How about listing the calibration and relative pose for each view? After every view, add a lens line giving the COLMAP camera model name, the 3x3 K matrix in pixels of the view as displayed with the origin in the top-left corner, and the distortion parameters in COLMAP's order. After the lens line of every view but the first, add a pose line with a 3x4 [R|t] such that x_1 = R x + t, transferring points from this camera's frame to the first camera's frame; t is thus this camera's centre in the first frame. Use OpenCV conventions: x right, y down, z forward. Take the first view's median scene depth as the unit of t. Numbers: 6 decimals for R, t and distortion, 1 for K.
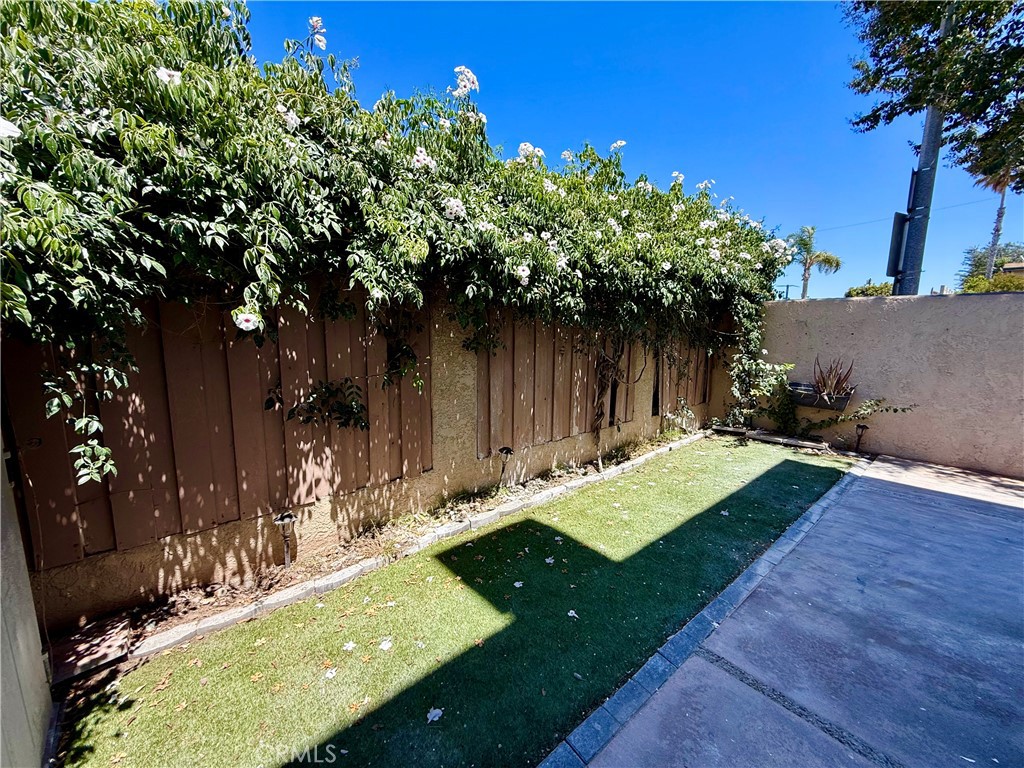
lens RADIAL K [[409.9, 0, 512.8], [0, 409.9, 377.9], [0, 0, 1]] dist [0.004629, -0.000377]
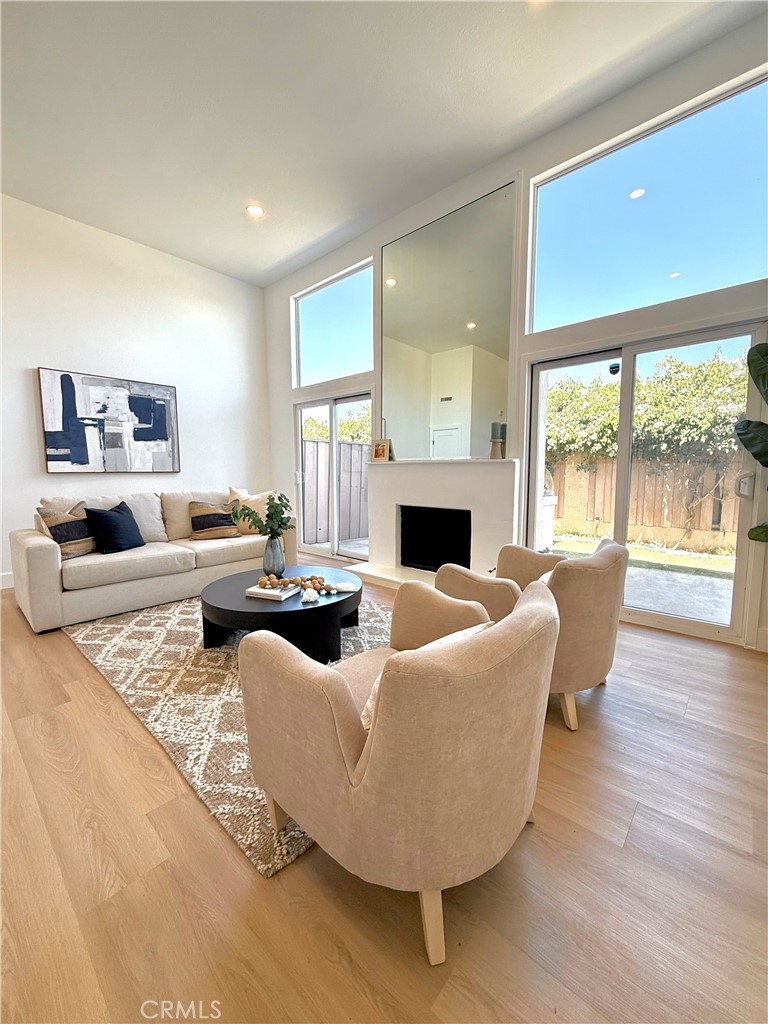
lens RADIAL K [[409.9, 0, 385.0], [0, 409.9, 514.6], [0, 0, 1]] dist [0.004629, -0.000377]
pose [[0.132407, 0.106040, -0.985507, 2.570498], [-0.124244, 0.988195, 0.089637, 0.139033], [0.983378, 0.110575, 0.144018, -0.518264]]
